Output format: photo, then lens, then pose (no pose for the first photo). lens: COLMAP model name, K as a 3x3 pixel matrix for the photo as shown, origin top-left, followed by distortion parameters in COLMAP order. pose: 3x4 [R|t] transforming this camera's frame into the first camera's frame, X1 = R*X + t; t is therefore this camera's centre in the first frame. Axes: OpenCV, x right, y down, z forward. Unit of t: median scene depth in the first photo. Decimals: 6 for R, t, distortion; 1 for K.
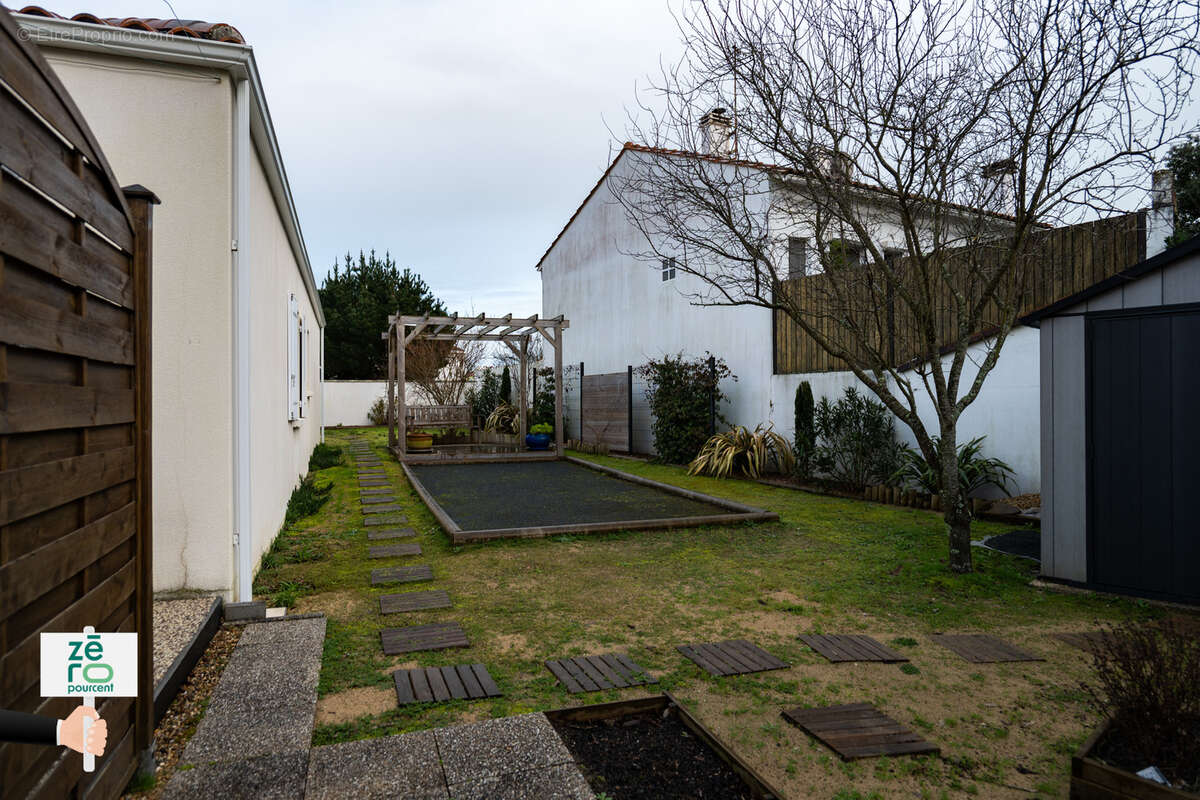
lens RADIAL K [[735.3, 0, 590.6], [0, 735.3, 397.3], [0, 0, 1]] dist [-0.029384, 0.012539]
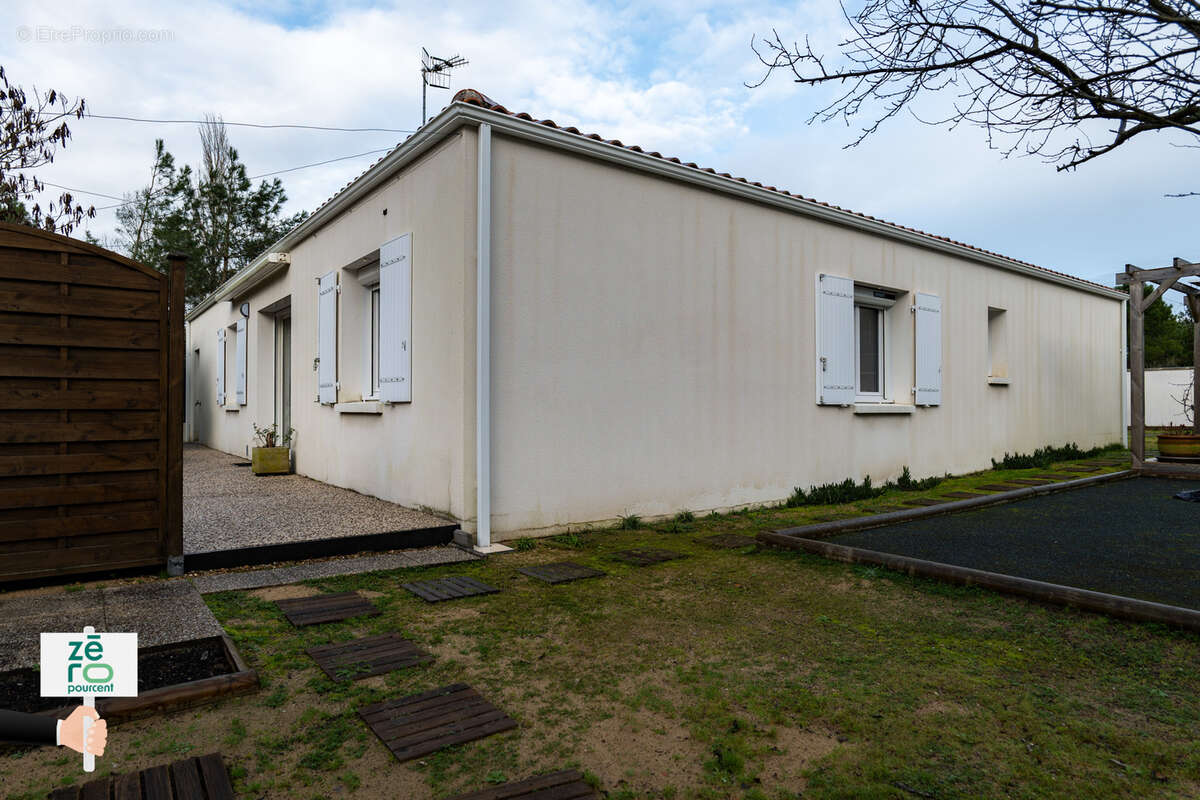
lens RADIAL K [[692.4, 0, 597.7], [0, 692.4, 388.7], [0, 0, 1]] dist [-0.032477, 0.001301]
pose [[0.291978, -0.017357, -0.956268, 0.285088], [0.004361, 0.999849, -0.016816, 0.016450], [0.956415, 0.000740, 0.292010, 0.312514]]
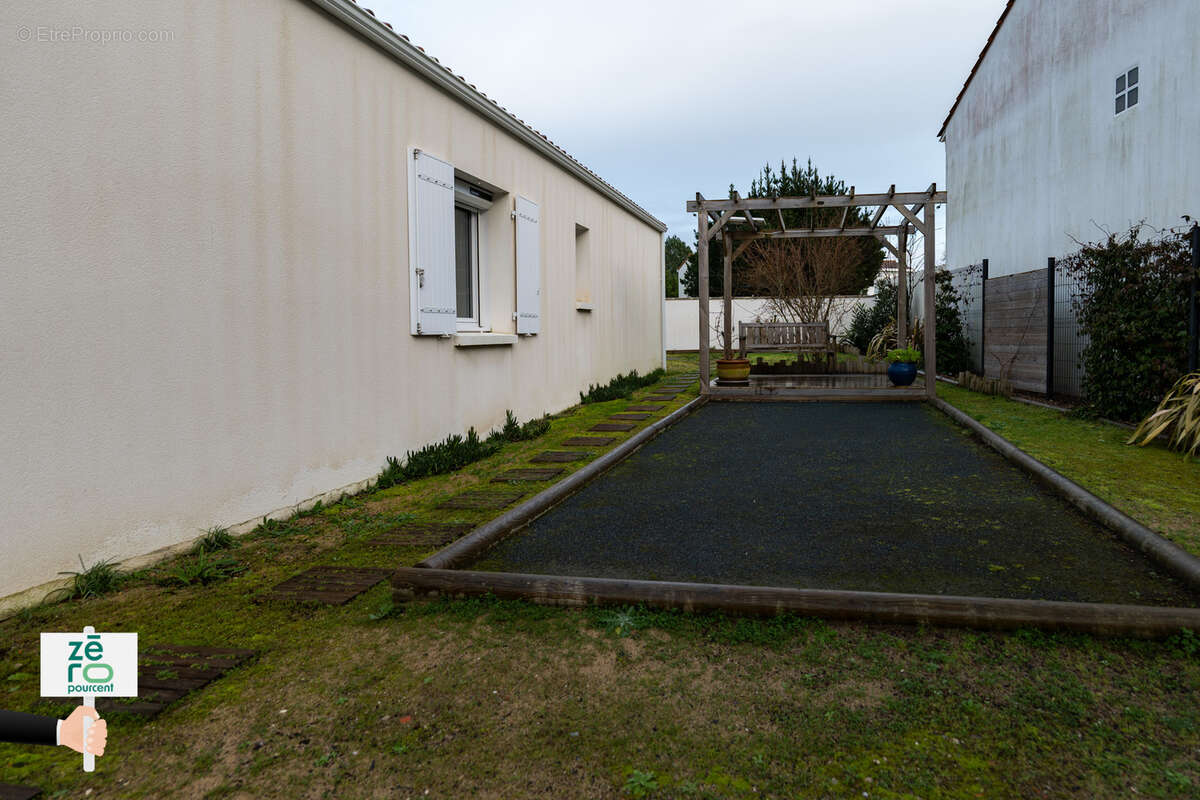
lens RADIAL K [[735.3, 0, 673.1], [0, 735.3, 361.3], [0, 0, 1]] dist [-0.029384, 0.012539]
pose [[0.866967, 0.019788, -0.497973, 0.106623], [0.006317, 0.998695, 0.050684, 0.015060], [0.498326, -0.047087, 0.865710, 0.367785]]
